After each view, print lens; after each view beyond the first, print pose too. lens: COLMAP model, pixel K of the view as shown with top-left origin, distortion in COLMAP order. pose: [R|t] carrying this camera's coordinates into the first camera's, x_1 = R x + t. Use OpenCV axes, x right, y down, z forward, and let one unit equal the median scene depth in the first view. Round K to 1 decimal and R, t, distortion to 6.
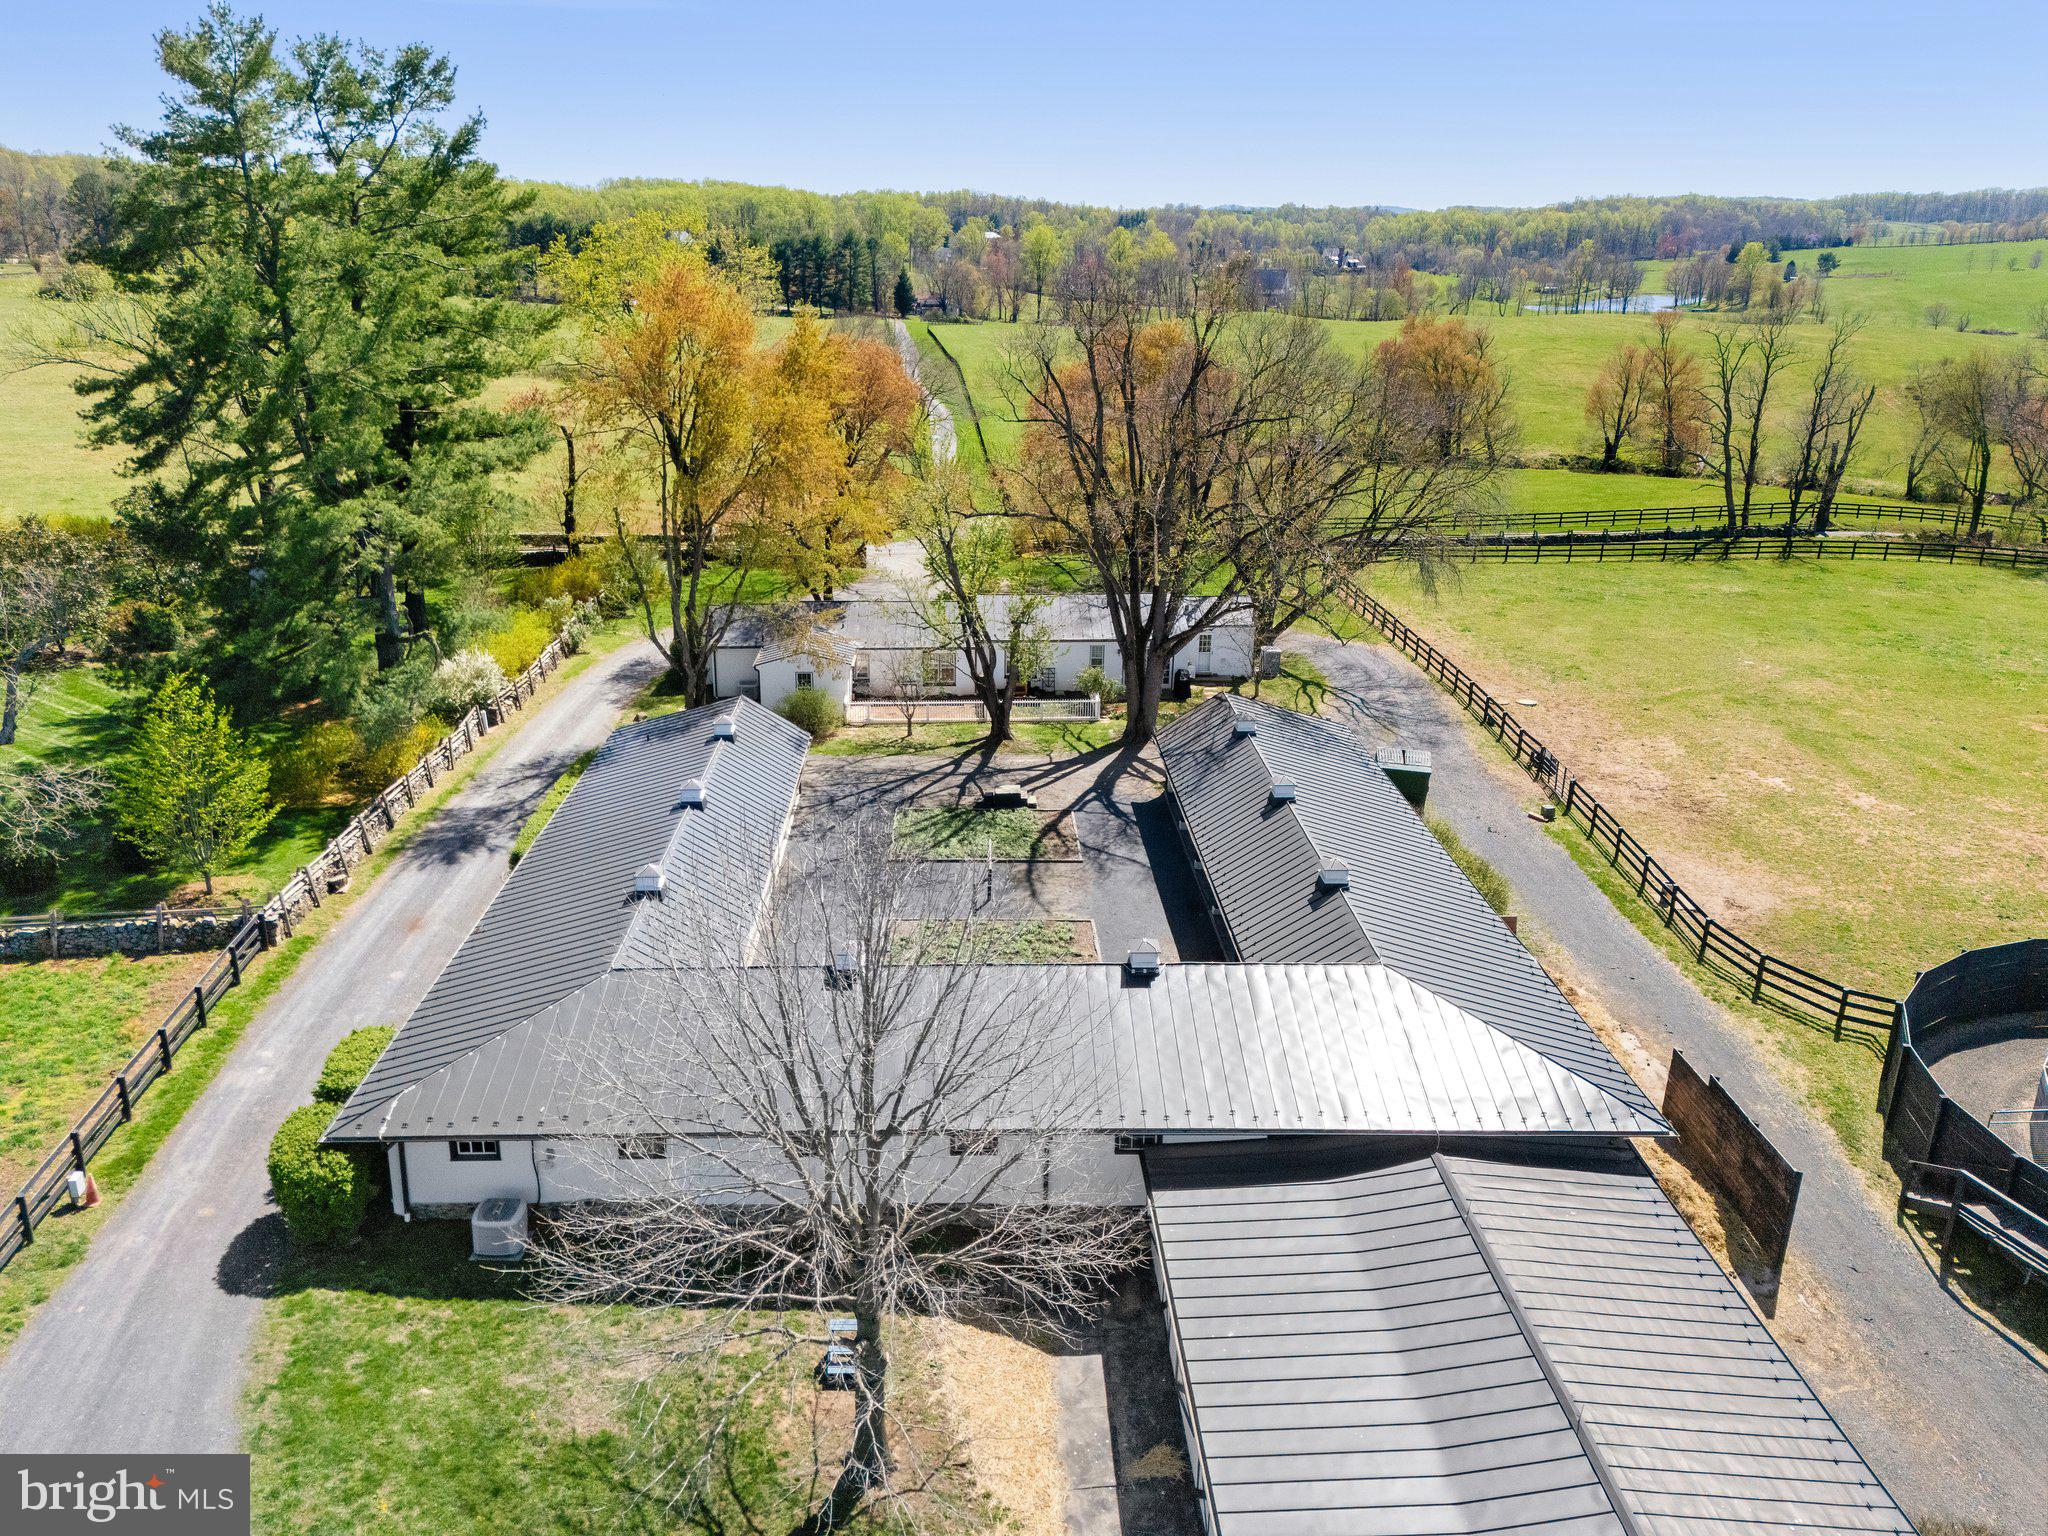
lens RADIAL K [[1443.3, 0, 1024.0], [0, 1443.3, 768.0], [0, 0, 1]] dist [0.046069, -0.024609]
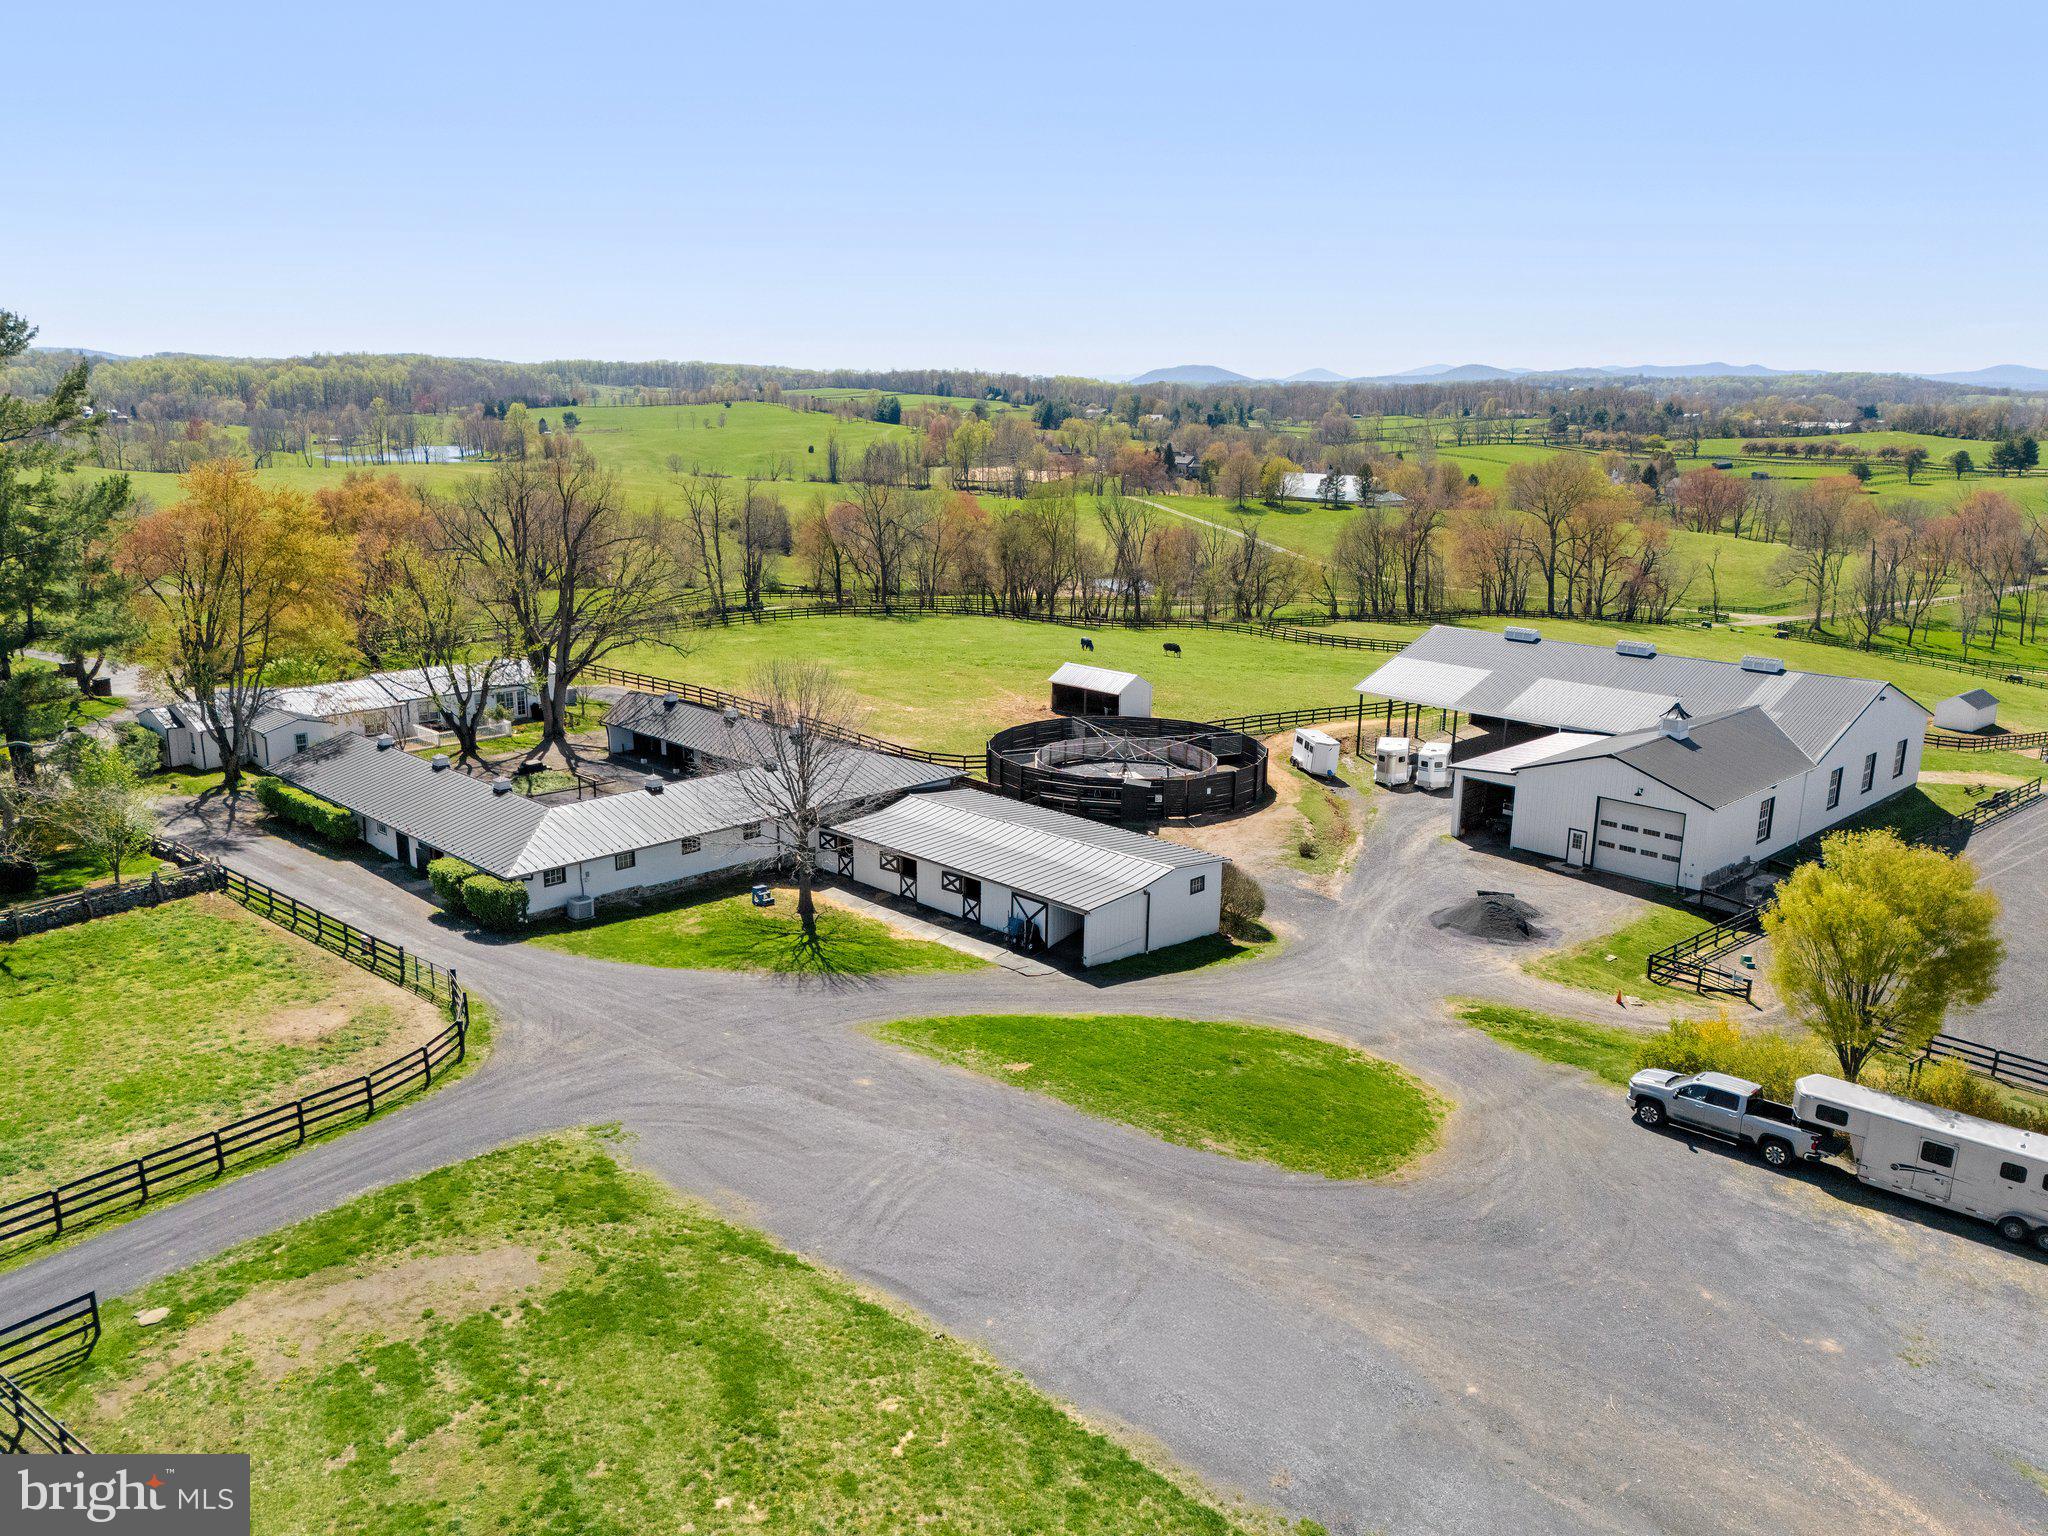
lens RADIAL K [[1443.3, 0, 1024.0], [0, 1443.3, 768.0], [0, 0, 1]] dist [0.046069, -0.024609]
pose [[0.703081, -0.164413, 0.691842, -0.053878], [0.229019, 0.973421, -0.001410, 0.010754], [-0.673222, 0.159436, 0.722047, -0.040570]]
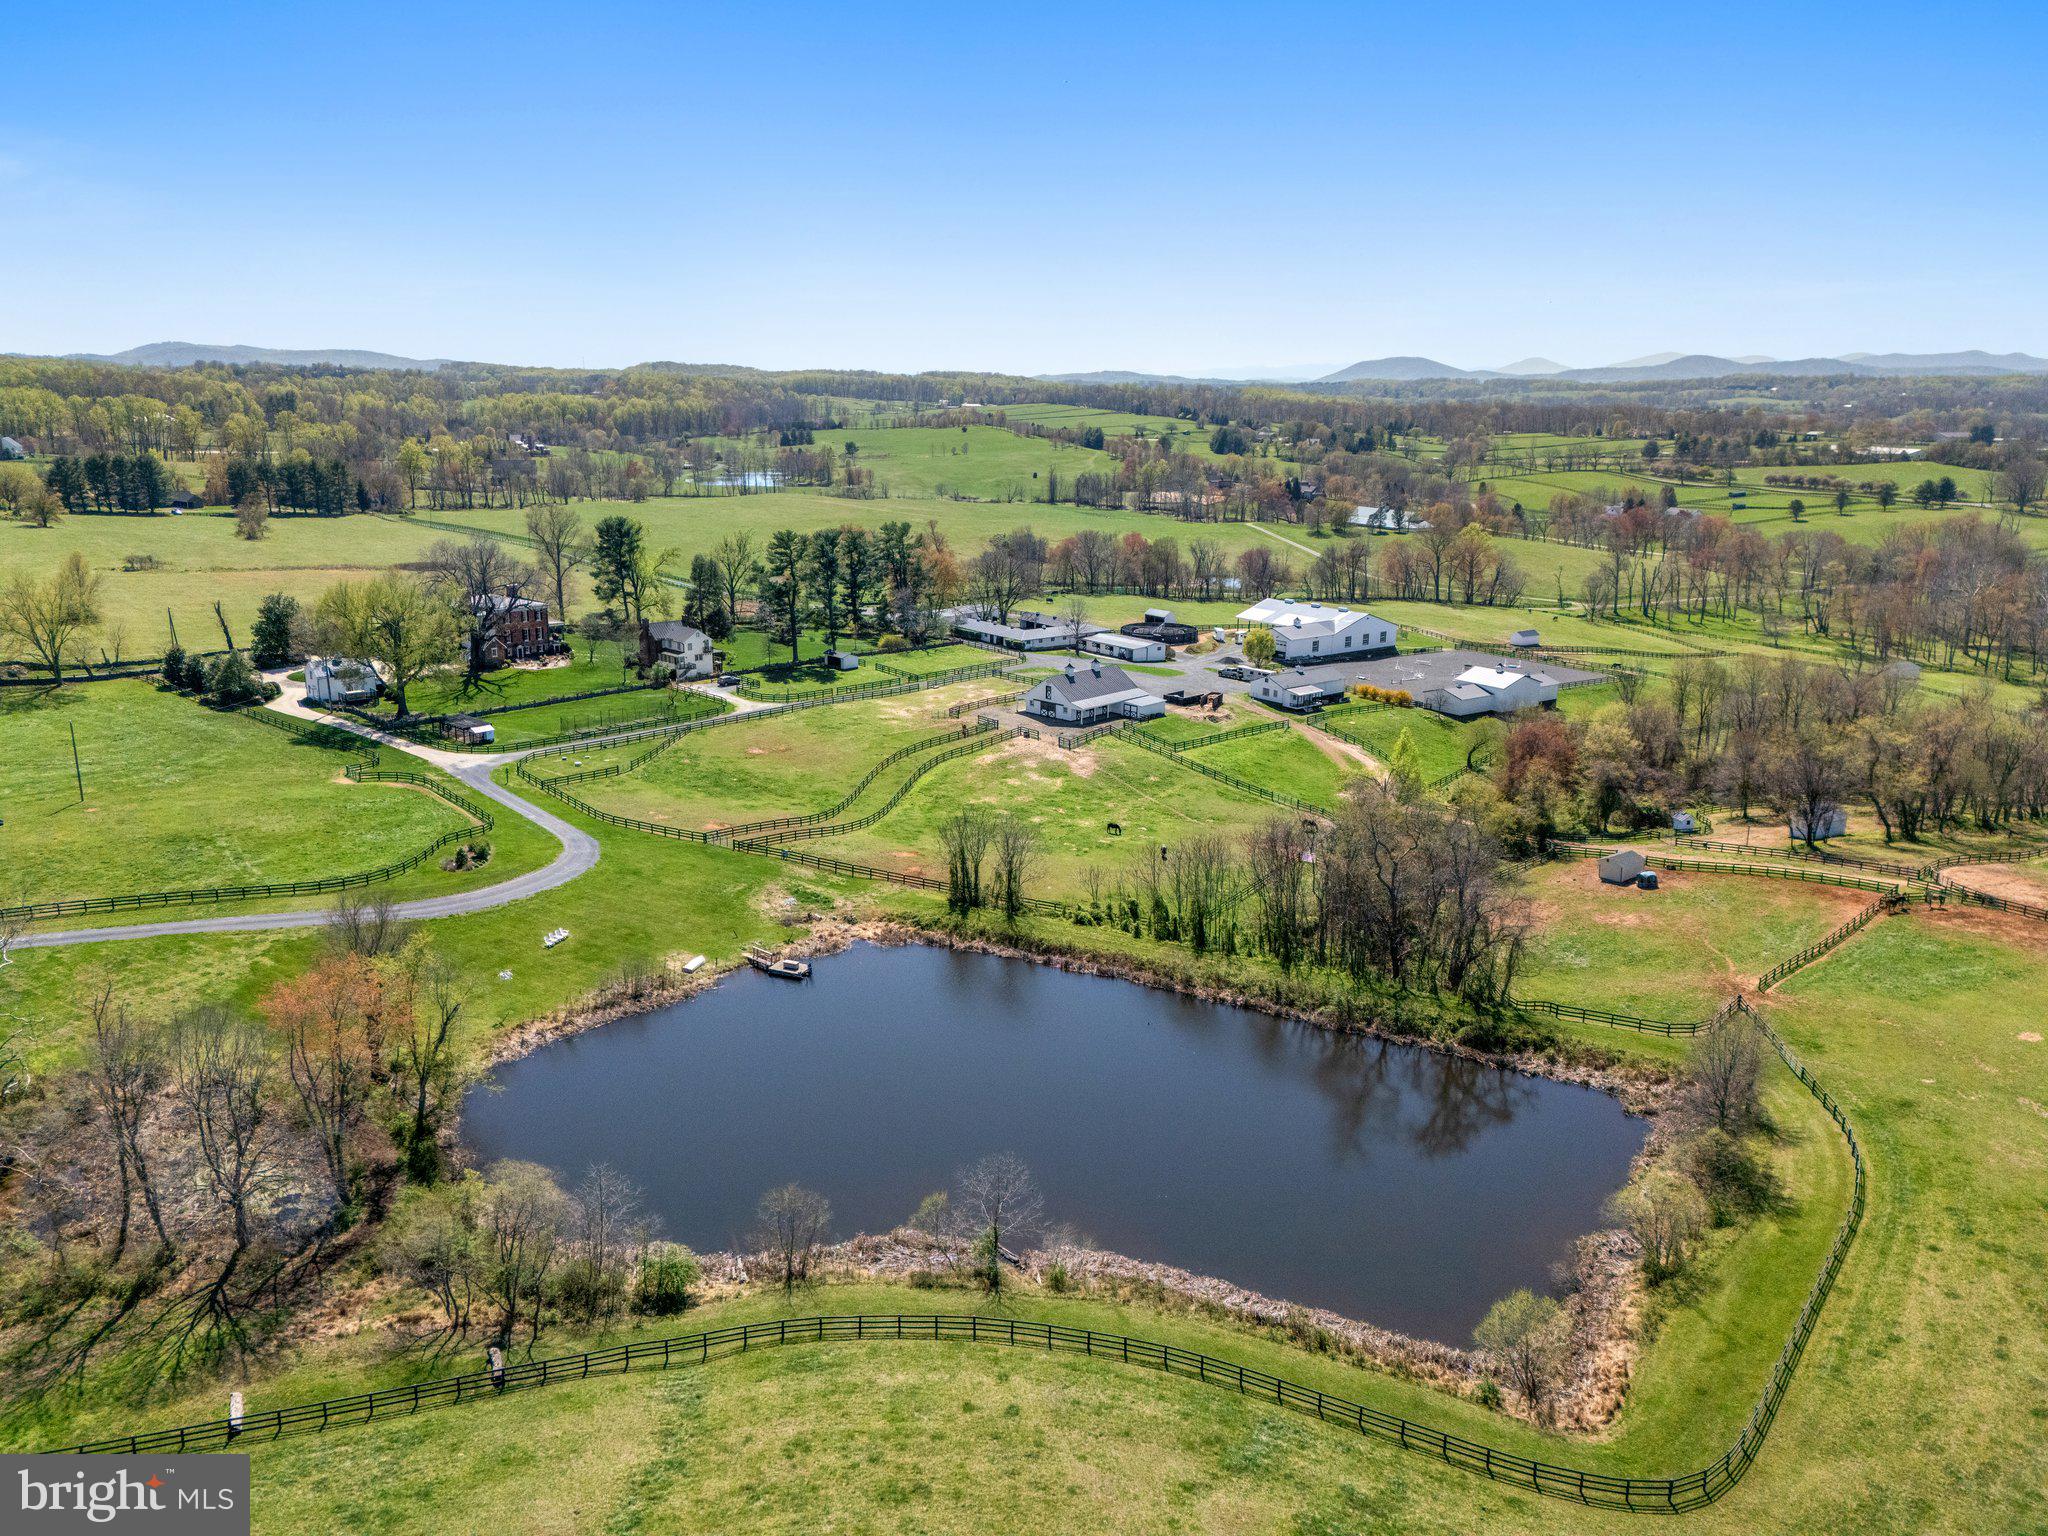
lens RADIAL K [[1443.3, 0, 1024.0], [0, 1443.3, 768.0], [0, 0, 1]] dist [0.046069, -0.024609]
pose [[0.793078, -0.145035, 0.591601, -0.273024], [0.196462, 0.980240, -0.023057, 0.056574], [-0.576567, 0.134513, 0.805901, -0.296083]]
